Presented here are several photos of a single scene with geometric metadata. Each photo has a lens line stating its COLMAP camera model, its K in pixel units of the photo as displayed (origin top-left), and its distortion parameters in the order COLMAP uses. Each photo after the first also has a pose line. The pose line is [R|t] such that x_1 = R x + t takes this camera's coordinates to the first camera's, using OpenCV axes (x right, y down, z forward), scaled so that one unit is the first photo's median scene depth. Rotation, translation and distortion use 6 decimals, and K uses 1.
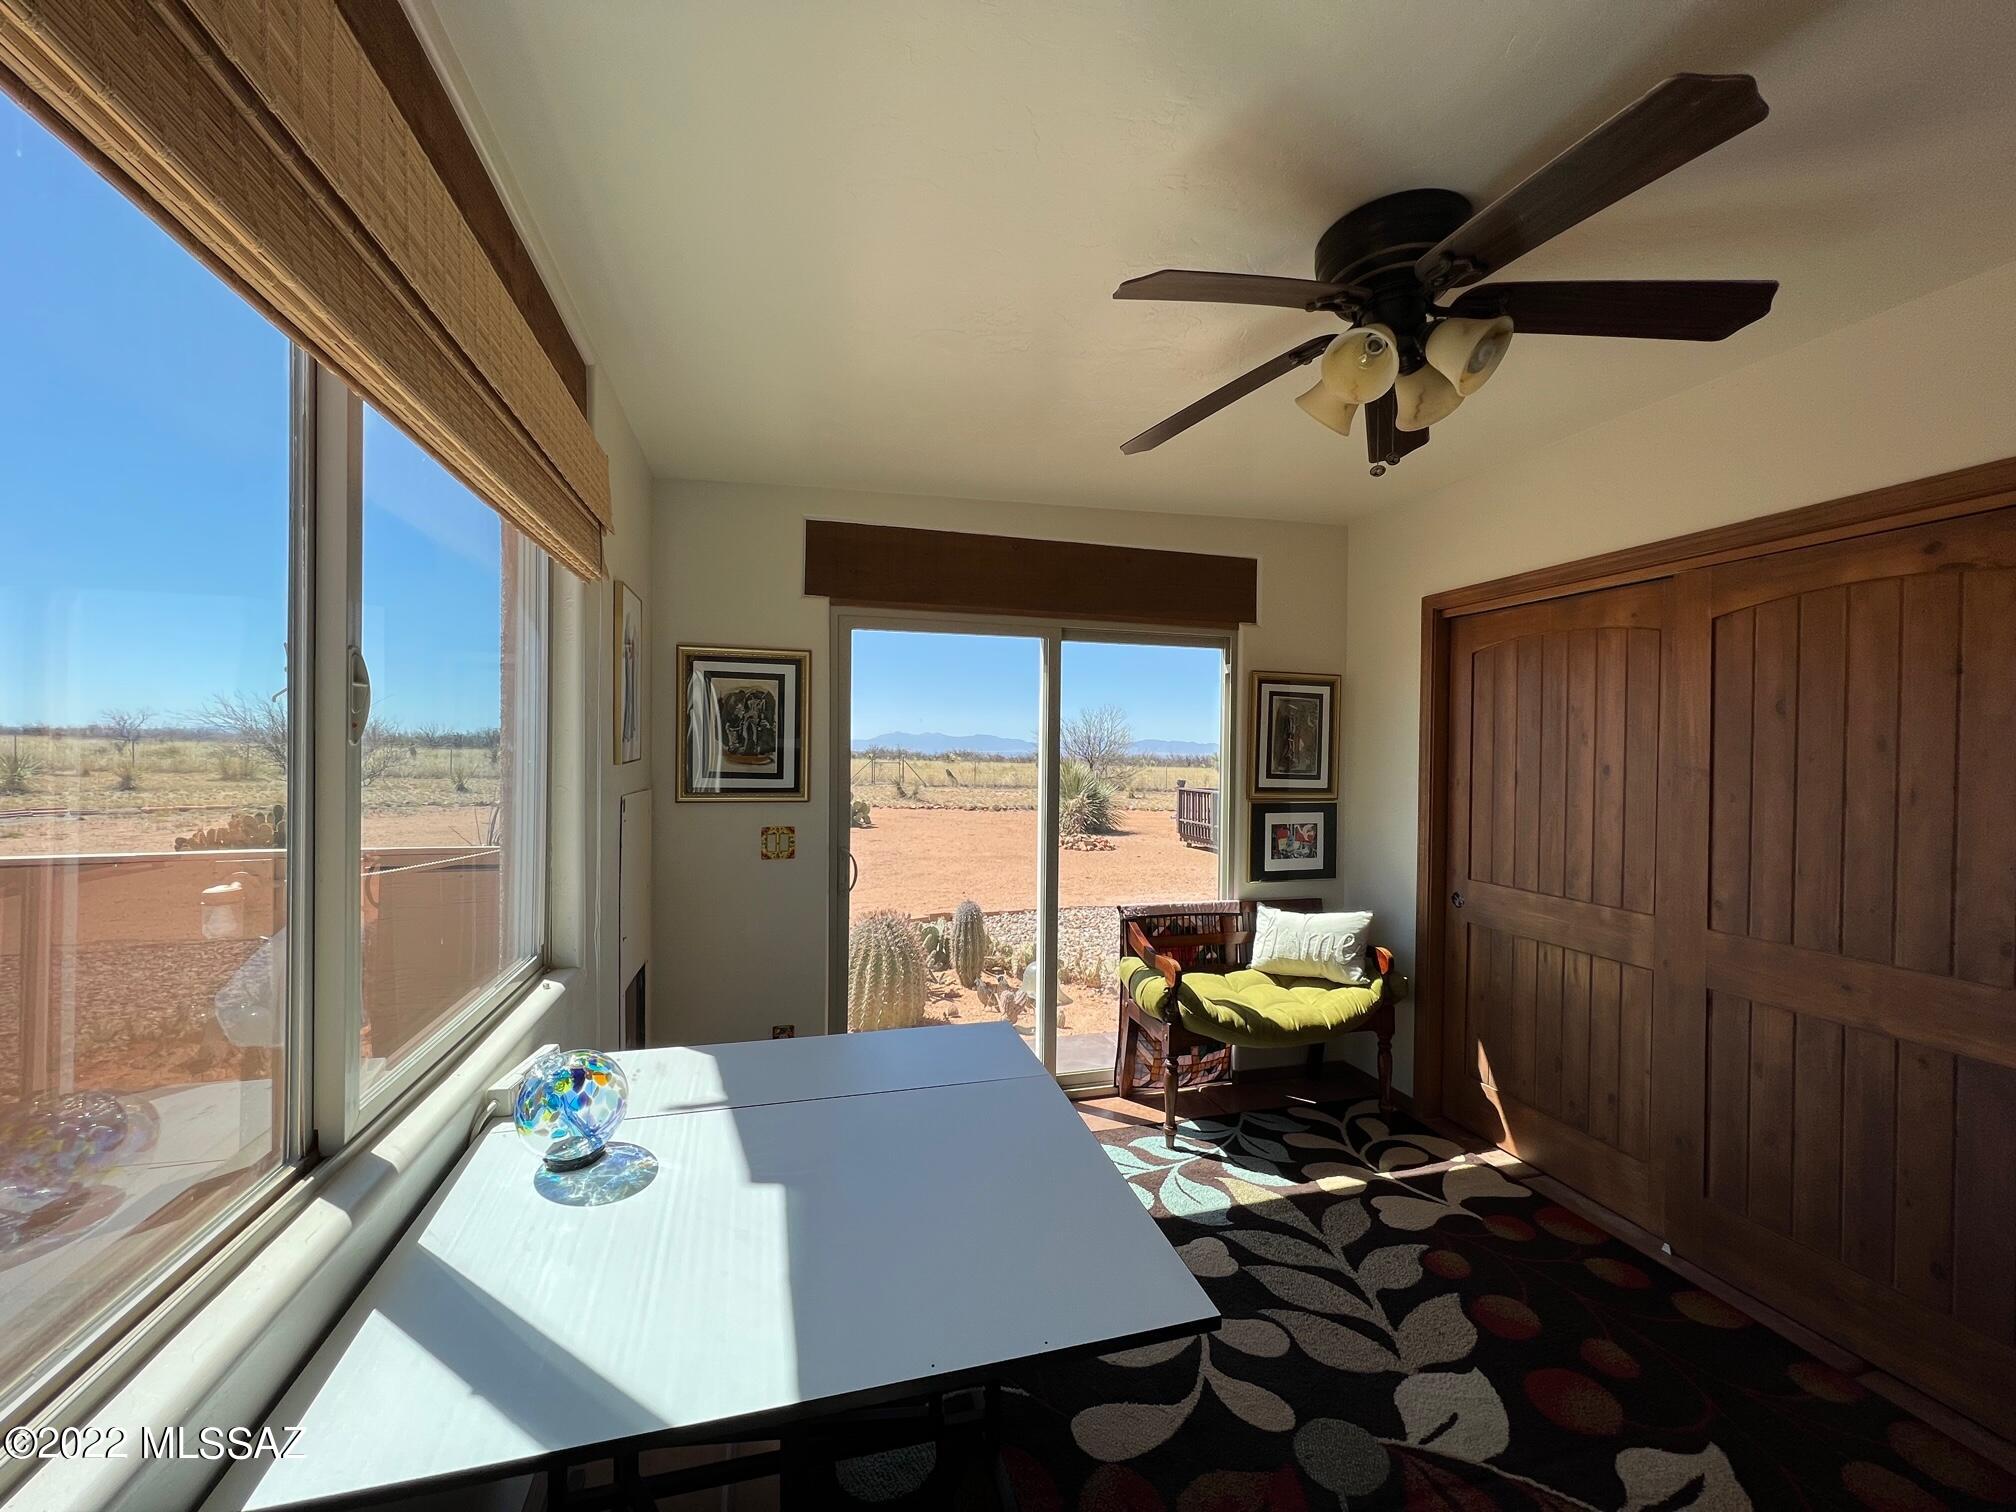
lens RADIAL K [[802.9, 0, 1007.2], [0, 802.9, 756.1], [0, 0, 1]] dist [-0.003281, 0.001362]
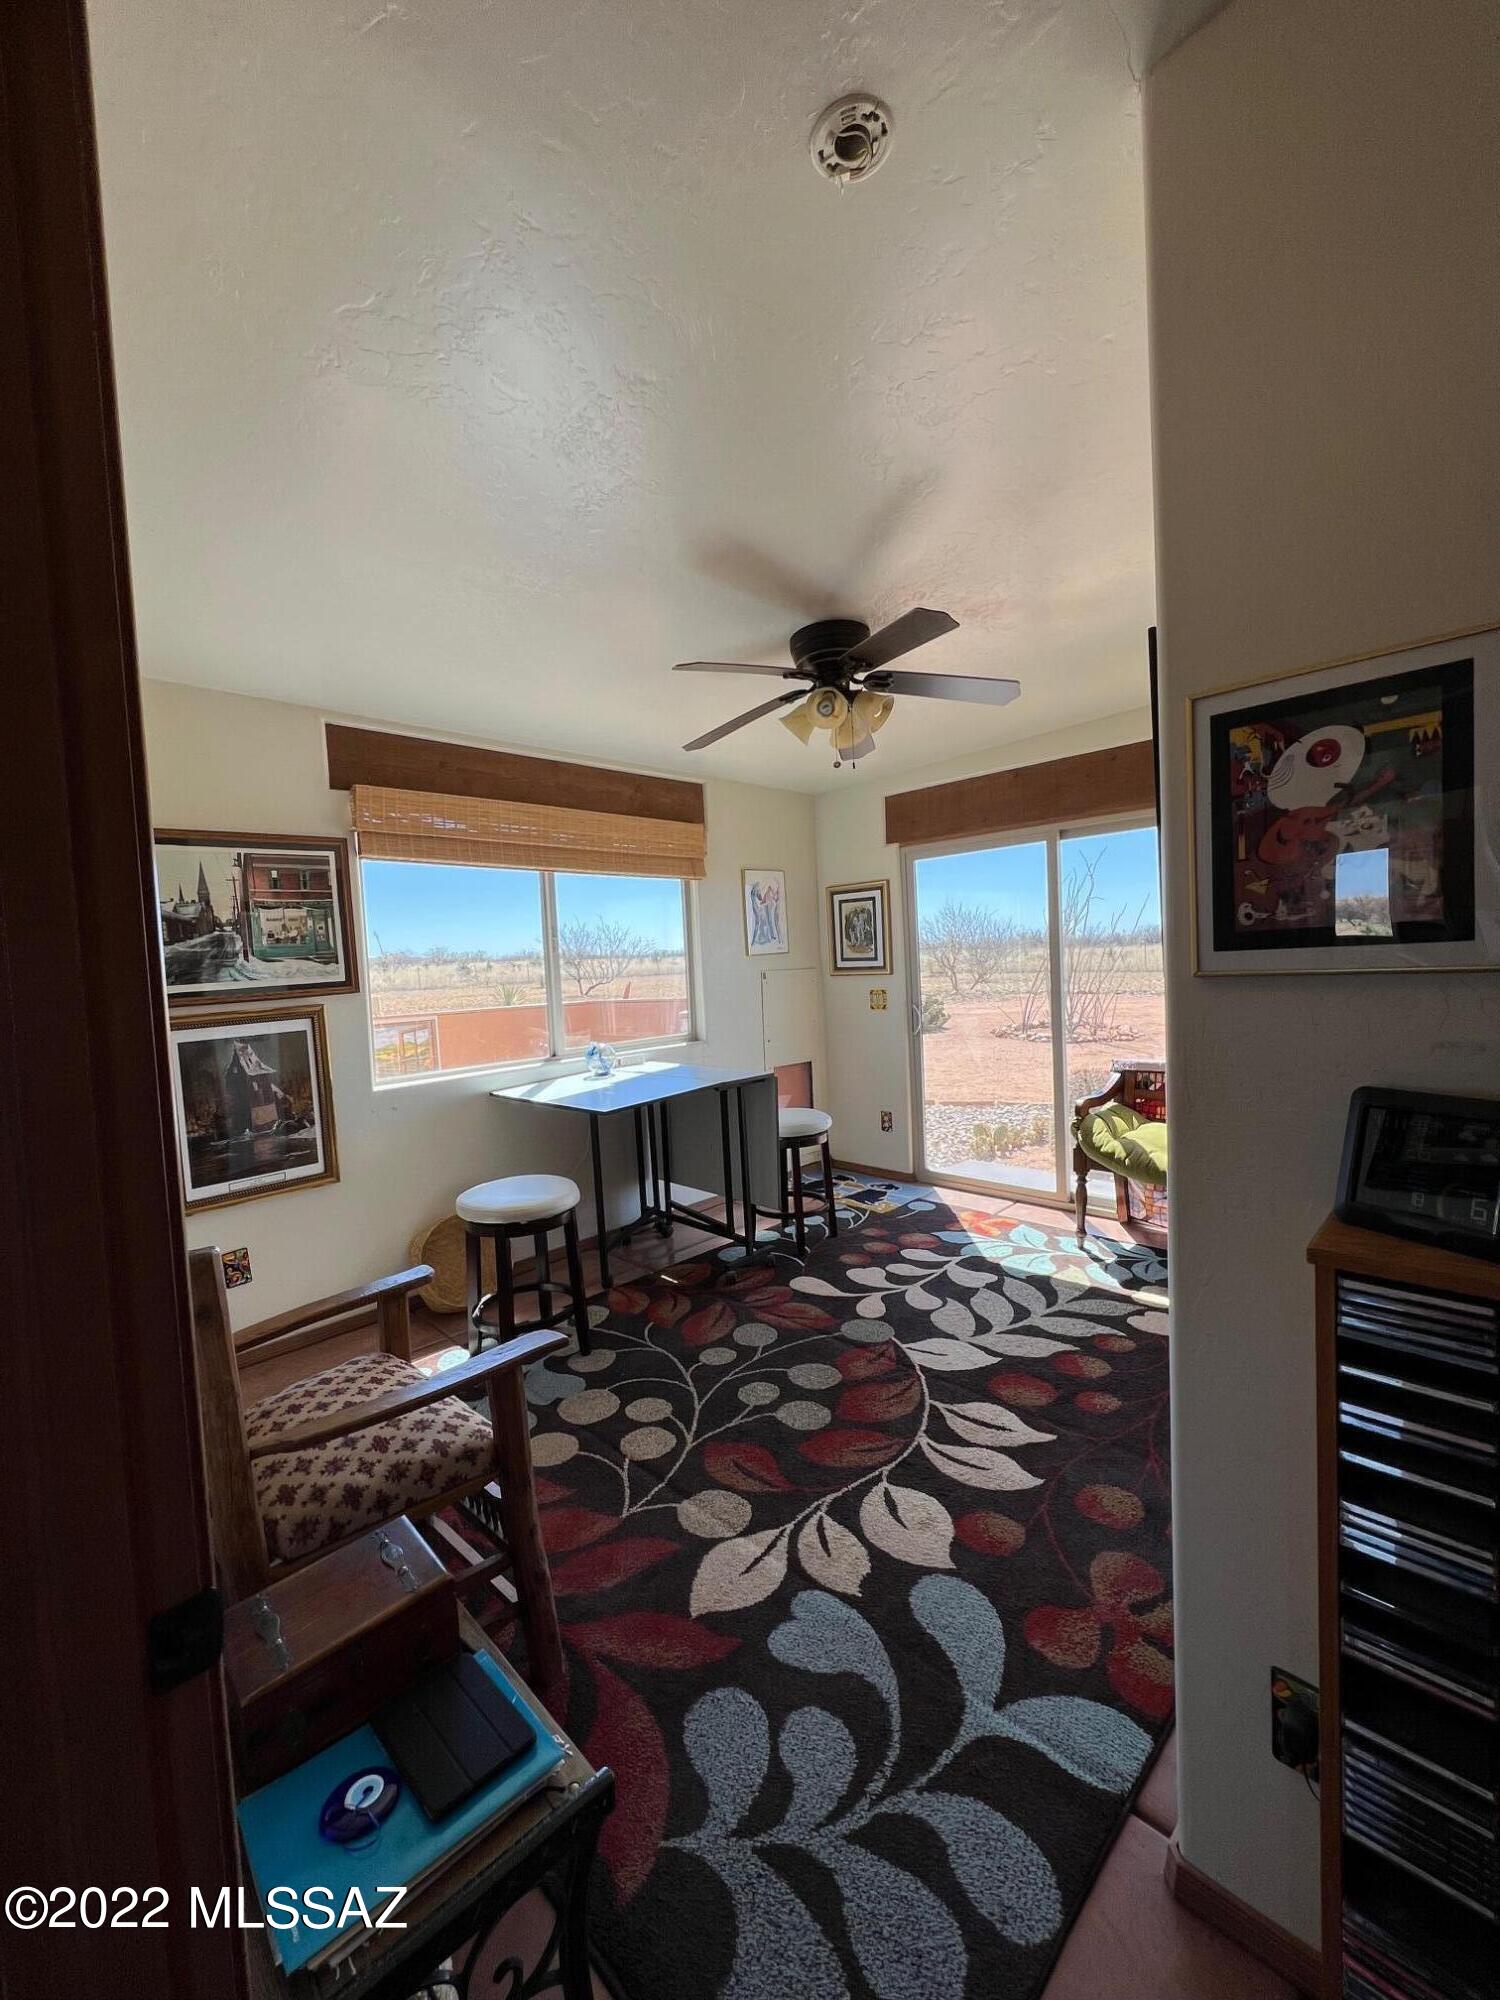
lens RADIAL K [[796.5, 0, 749.1], [0, 796.5, 1000.8], [0, 0, 1]] dist [-0.003281, 0.001362]
pose [[0.491637, 0.009221, -0.870752, 1.166855], [0.046012, 0.998272, 0.036550, 0.045454], [0.869584, -0.058035, 0.490363, -0.028959]]
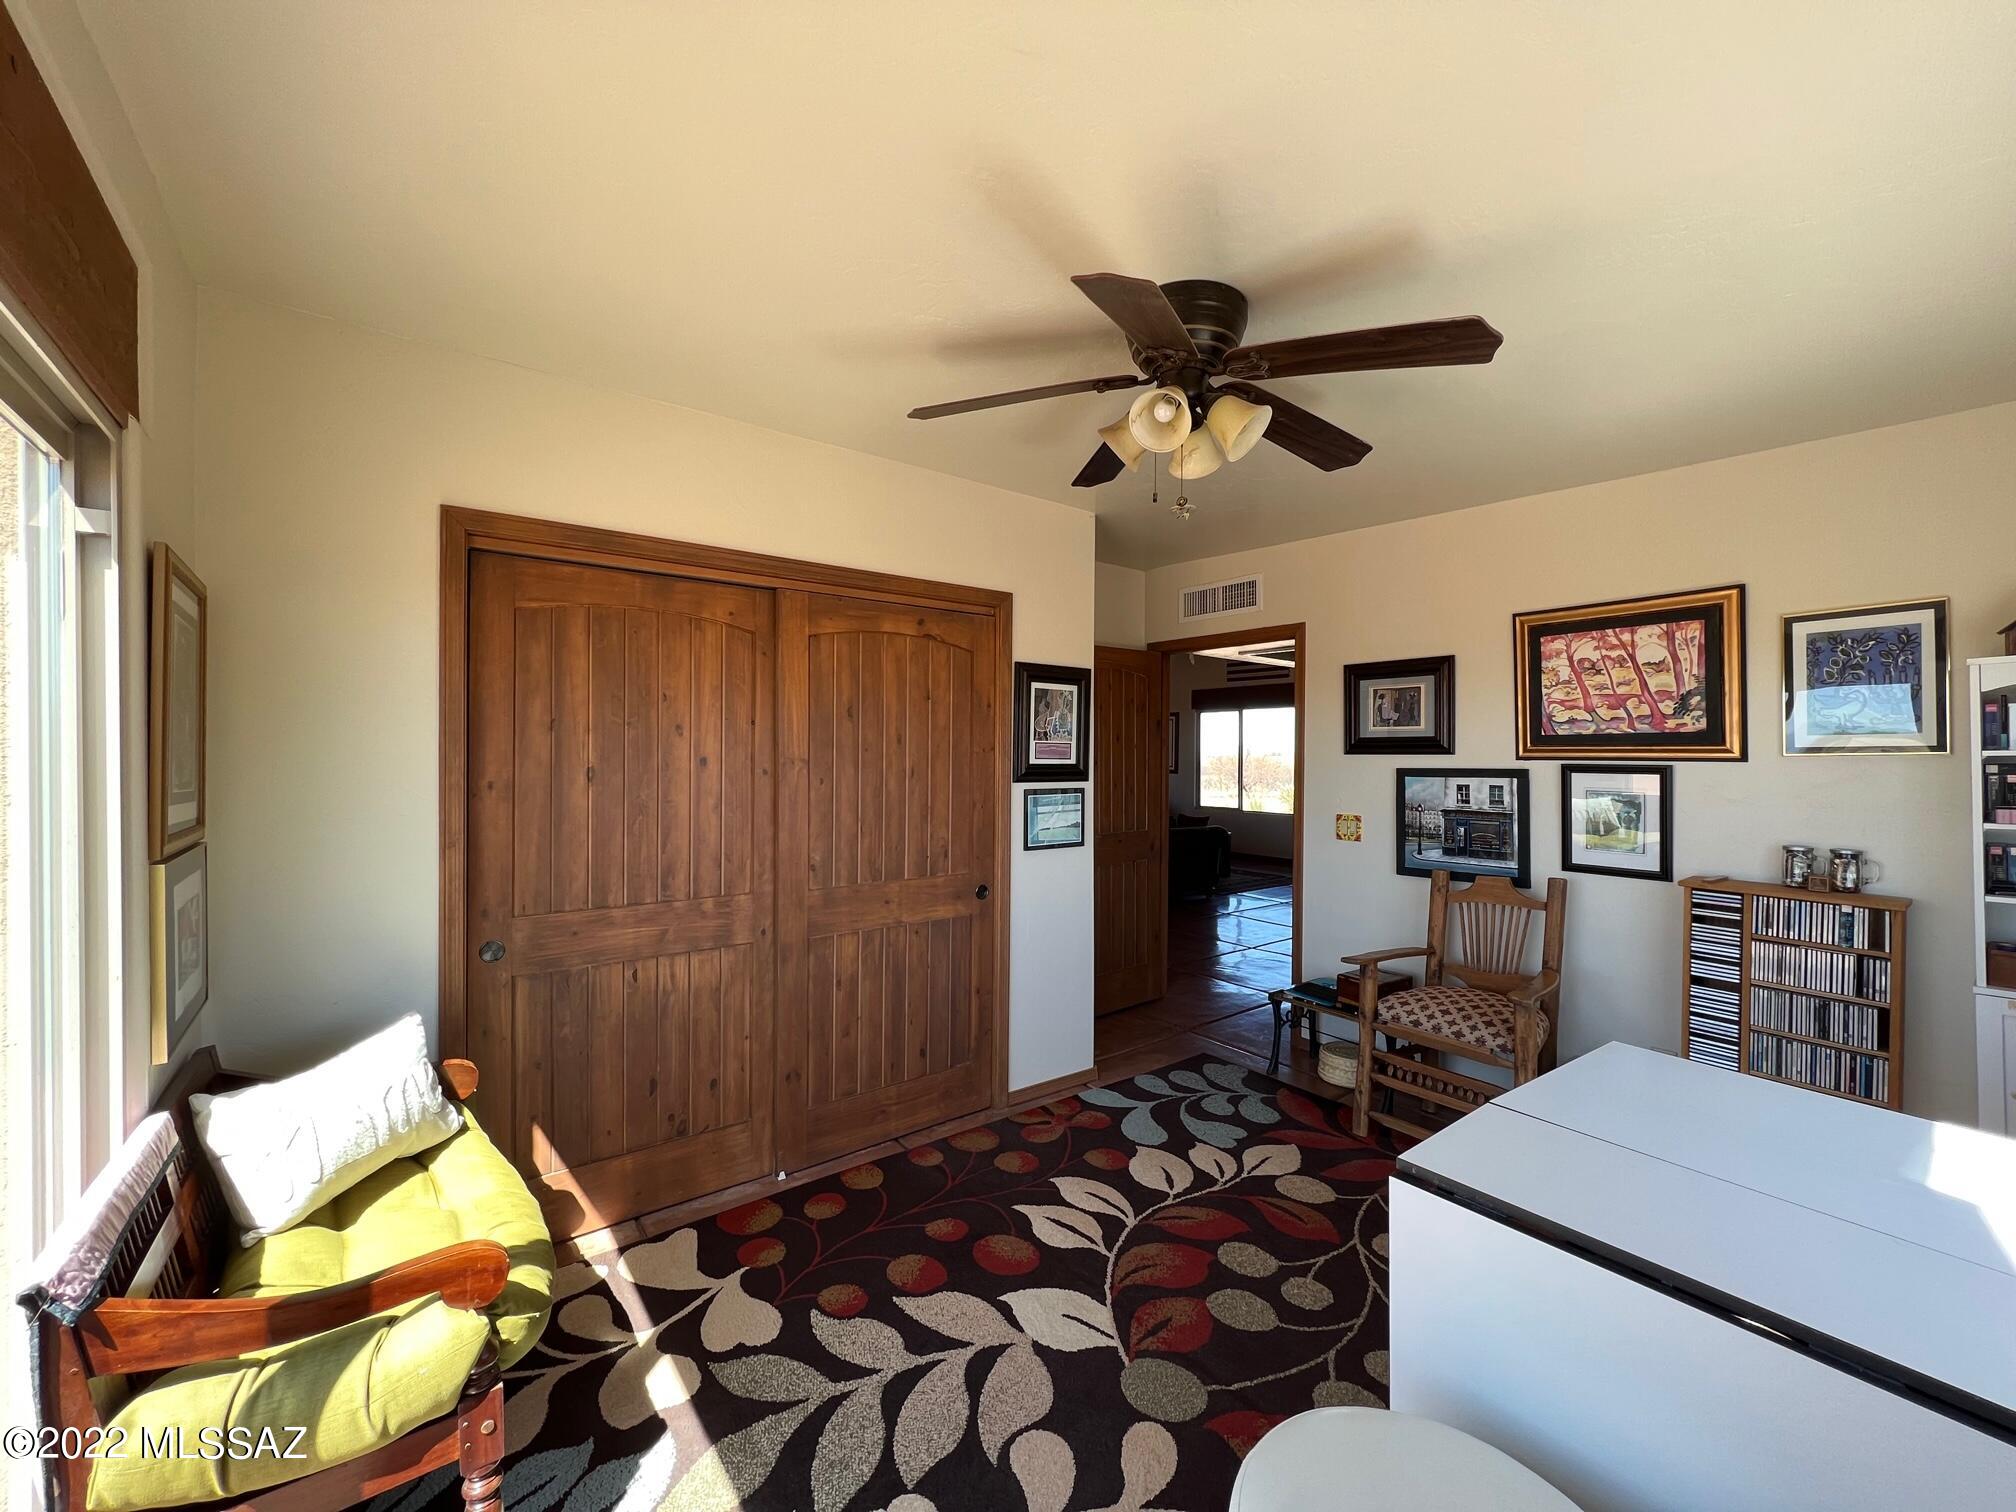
lens RADIAL K [[802.9, 0, 1006.7], [0, 802.9, 761.0], [0, 0, 1]] dist [-0.003281, 0.001362]
pose [[-0.375730, -0.021473, 0.926480, -0.324021], [-0.001479, 0.999744, 0.022571, -0.007577], [-0.926728, 0.007111, -0.375665, 1.035600]]
